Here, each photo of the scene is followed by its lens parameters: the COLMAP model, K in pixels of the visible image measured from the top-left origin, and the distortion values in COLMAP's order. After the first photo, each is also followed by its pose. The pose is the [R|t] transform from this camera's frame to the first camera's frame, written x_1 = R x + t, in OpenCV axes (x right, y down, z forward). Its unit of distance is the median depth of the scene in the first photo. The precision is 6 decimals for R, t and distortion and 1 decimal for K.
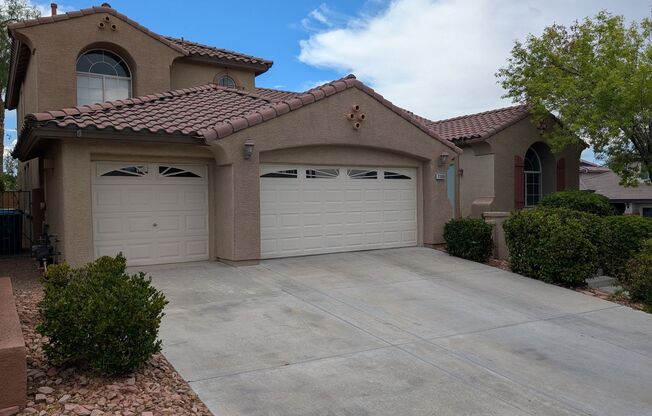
lens RADIAL K [[509.3, 0, 340.0], [0, 509.3, 222.9], [0, 0, 1]] dist [0.055736, -0.008182]
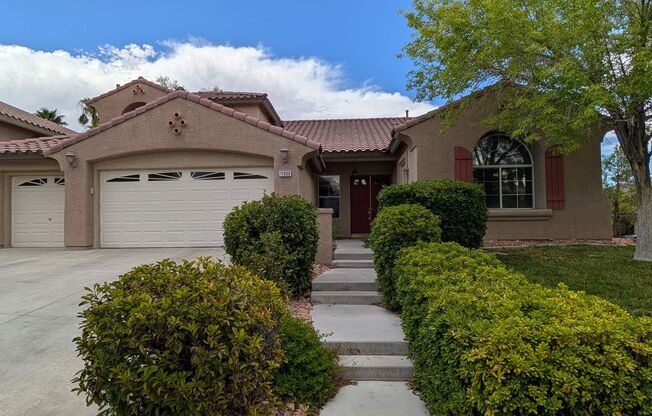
lens RADIAL K [[414.4, 0, 300.0], [0, 414.4, 208.1], [0, 0, 1]] dist [-0.008476, -0.000547]
pose [[0.782220, -0.021904, -0.622617, 0.716628], [-0.029392, 0.996971, -0.072001, 0.028245], [0.622308, 0.074620, 0.779208, 0.437013]]
